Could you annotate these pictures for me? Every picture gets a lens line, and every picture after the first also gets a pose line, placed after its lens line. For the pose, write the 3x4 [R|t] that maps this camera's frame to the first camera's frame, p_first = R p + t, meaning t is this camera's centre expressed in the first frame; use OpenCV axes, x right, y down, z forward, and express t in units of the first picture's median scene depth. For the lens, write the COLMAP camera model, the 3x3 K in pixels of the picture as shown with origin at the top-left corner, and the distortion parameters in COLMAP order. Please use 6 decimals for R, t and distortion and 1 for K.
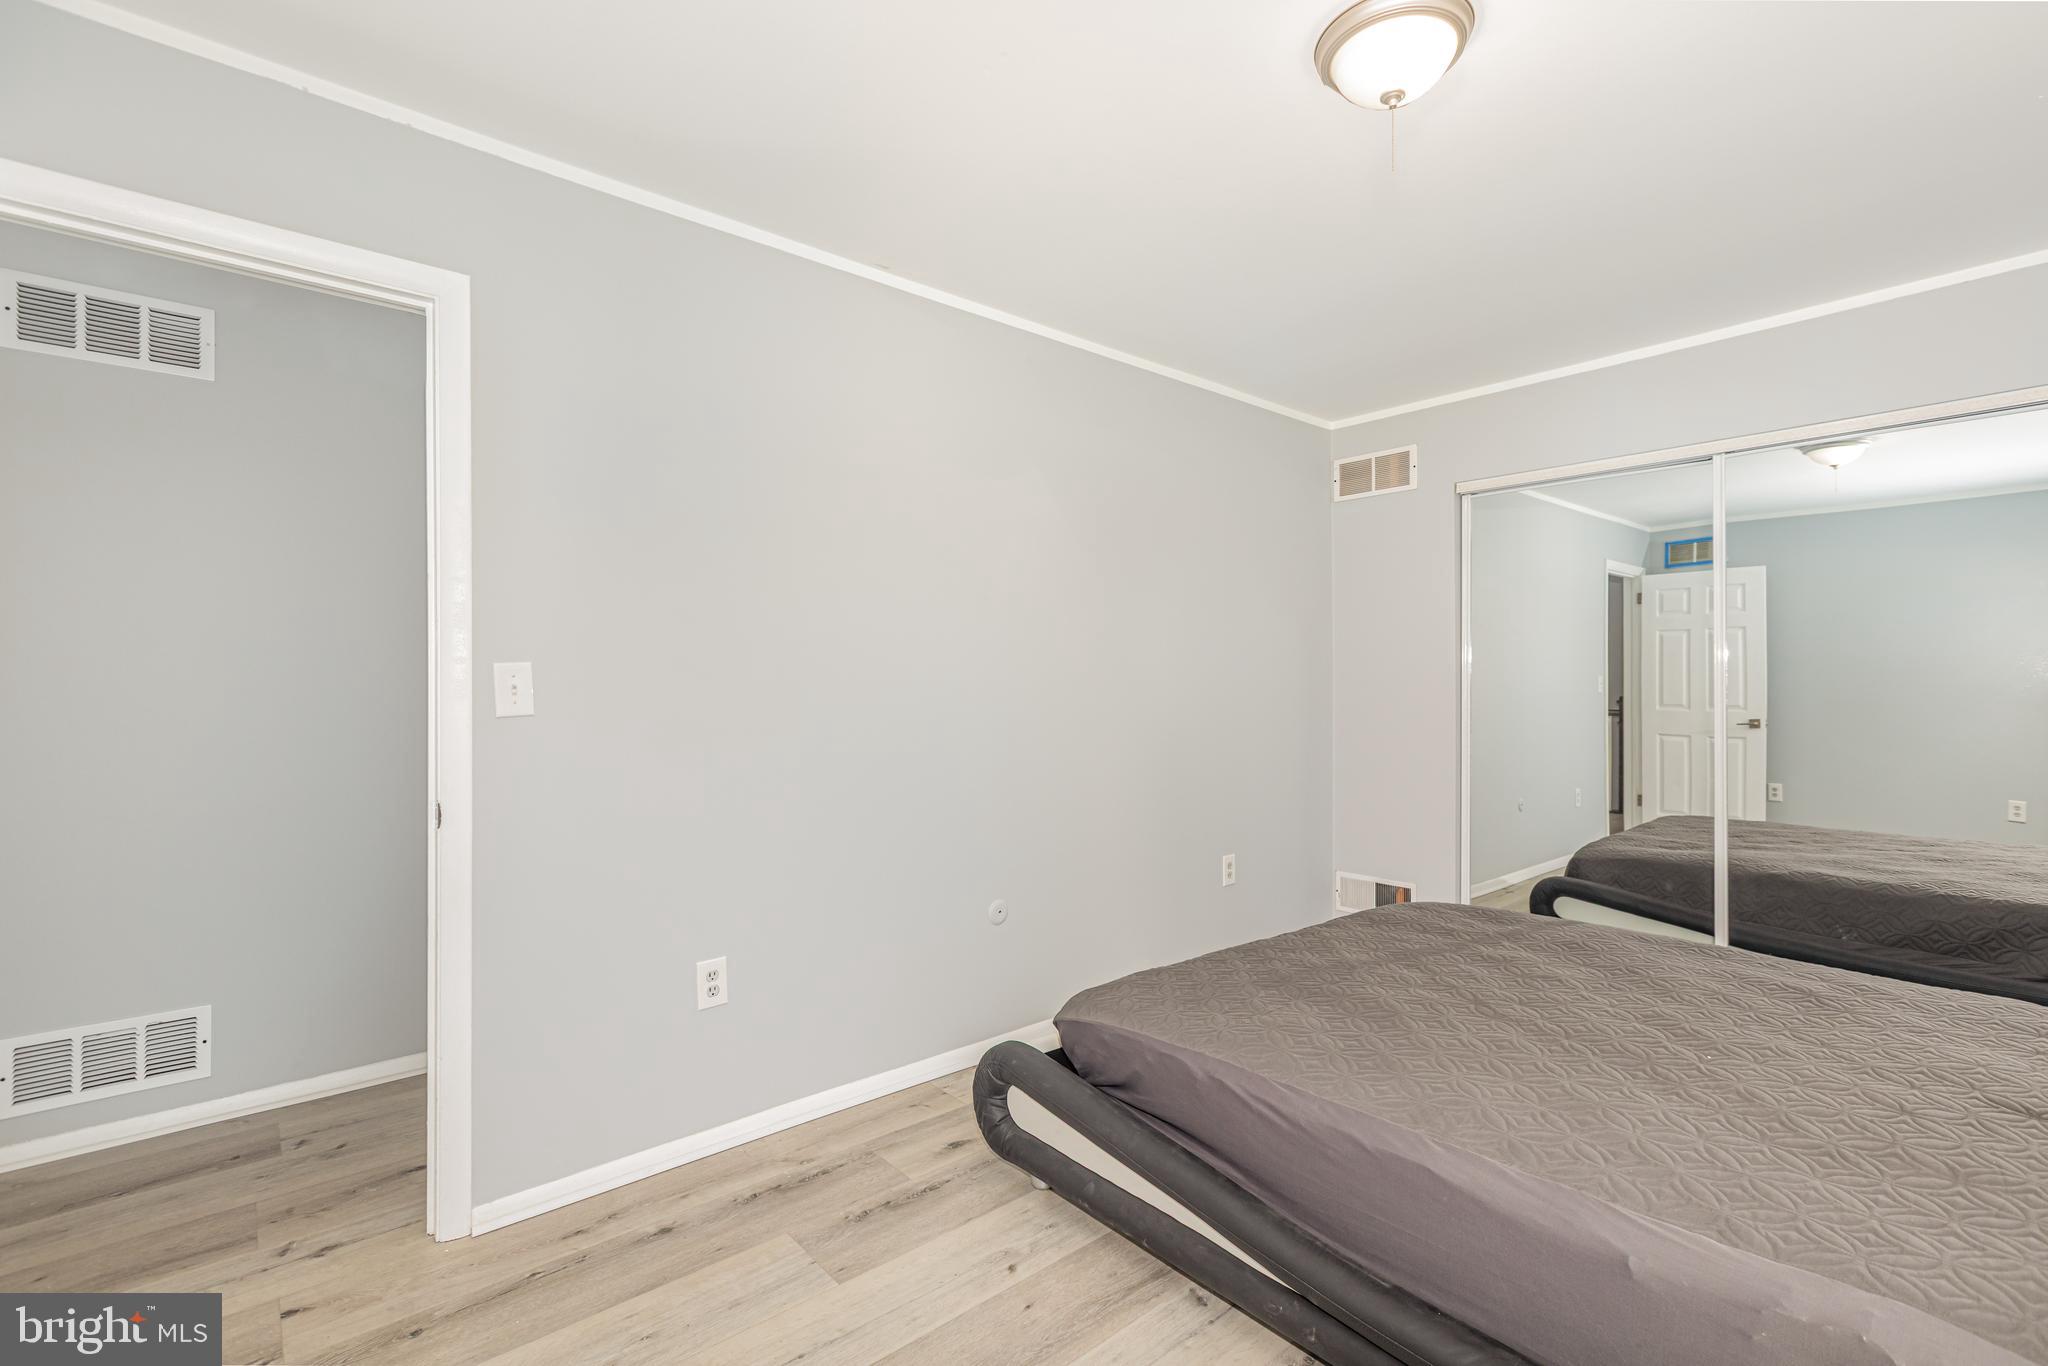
lens RADIAL K [[927.8, 0, 1032.1], [0, 927.8, 688.1], [0, 0, 1]] dist [0.002313, 0.000001]
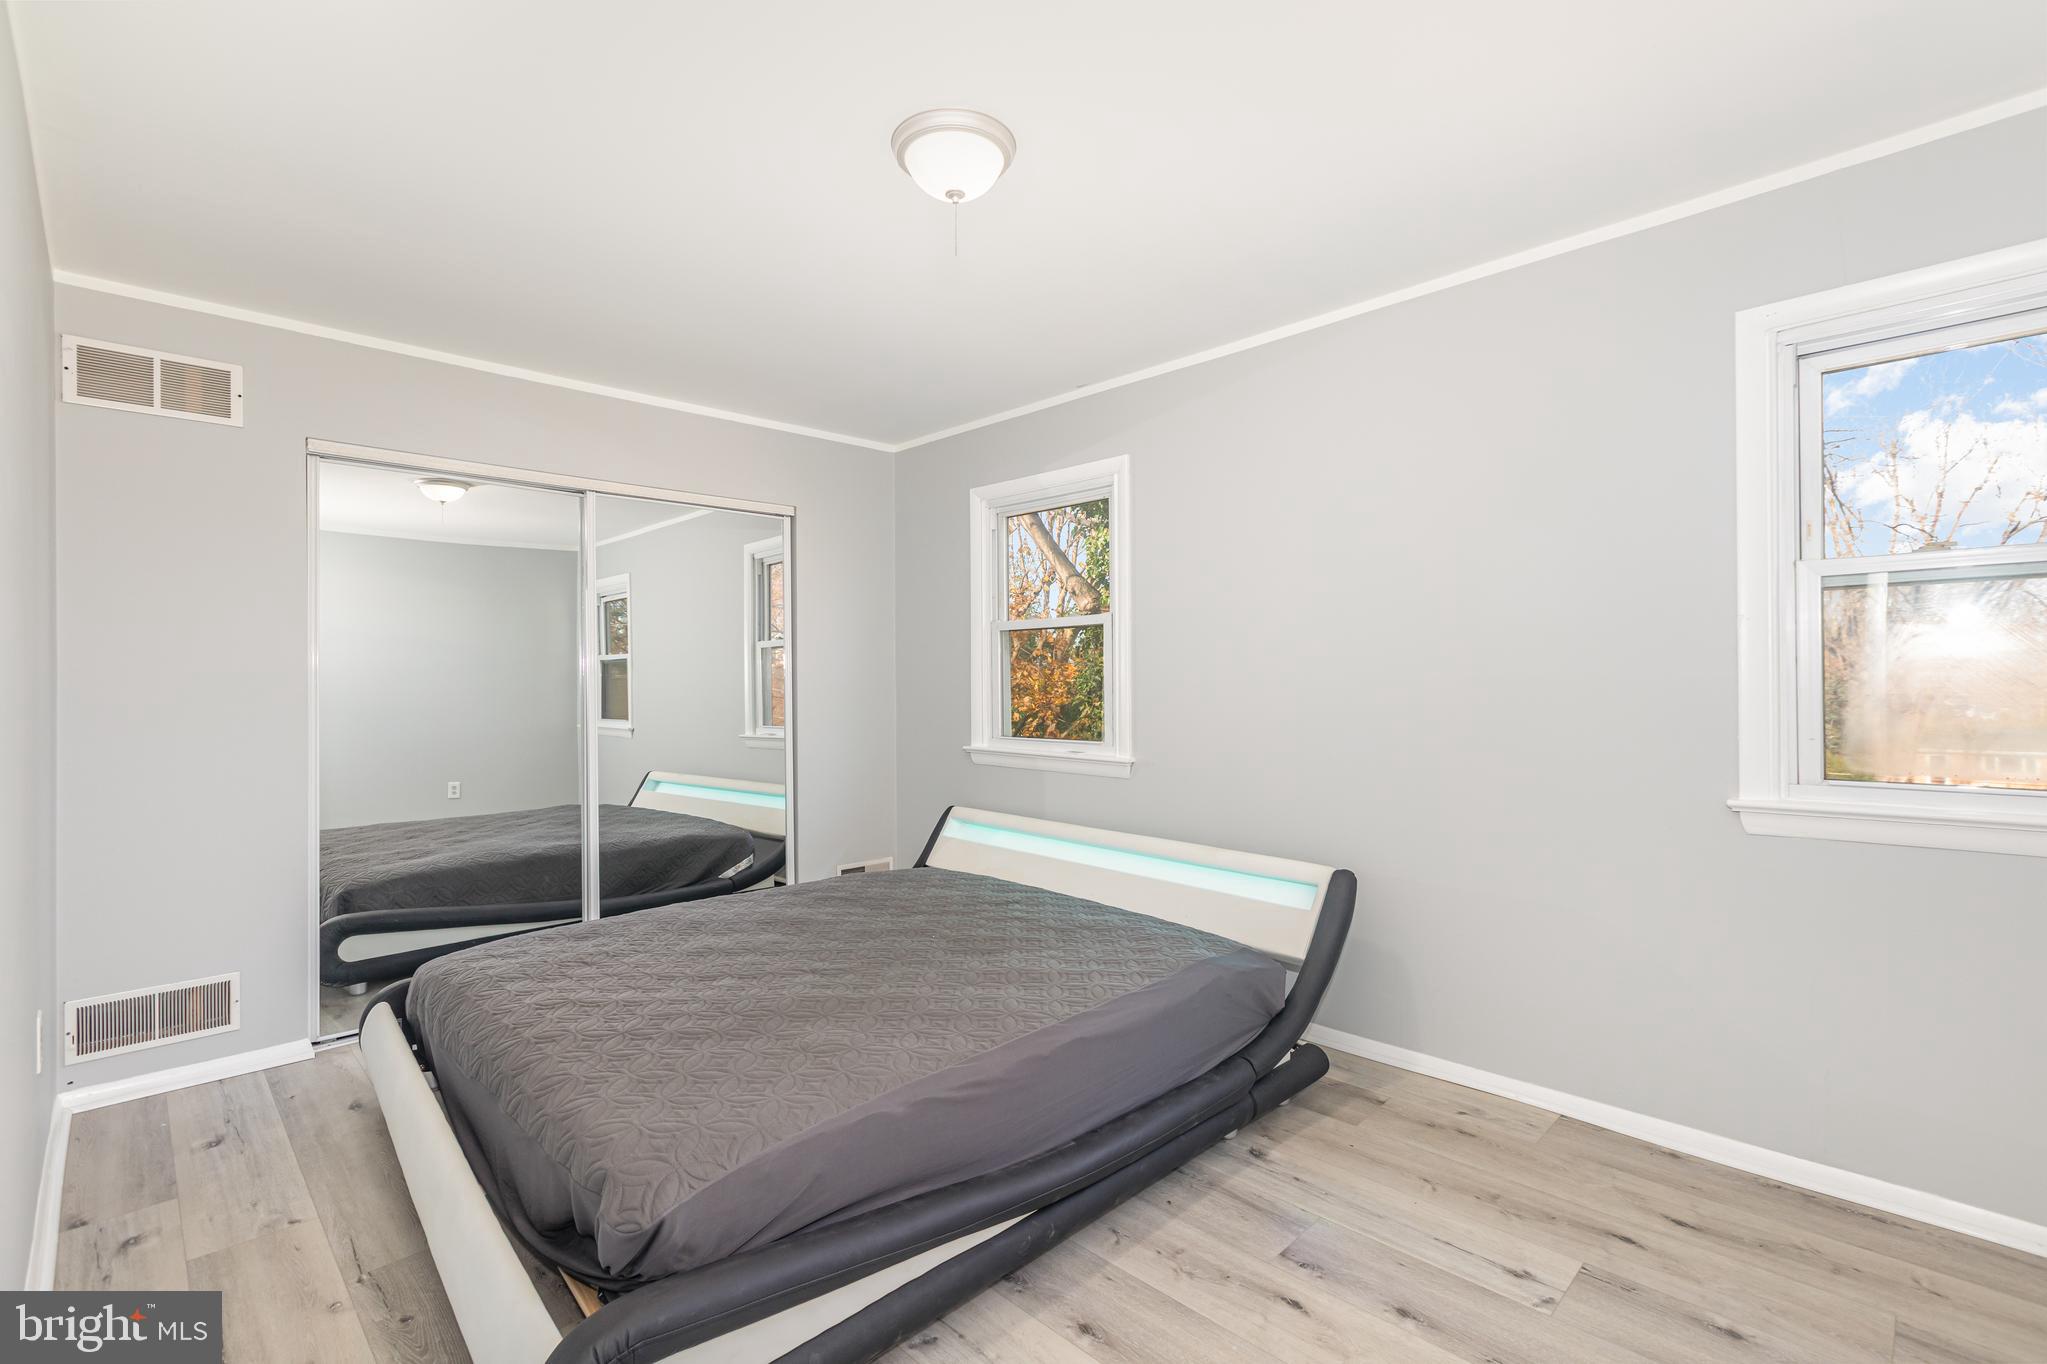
lens RADIAL K [[927.3, 0, 1026.7], [0, 927.3, 670.5], [0, 0, 1]] dist [0.002313, 0.000001]
pose [[-0.079522, 0.011379, 0.996768, -0.504408], [0.016385, 0.999815, -0.010107, -0.008961], [-0.996698, 0.015528, -0.079693, 0.624692]]
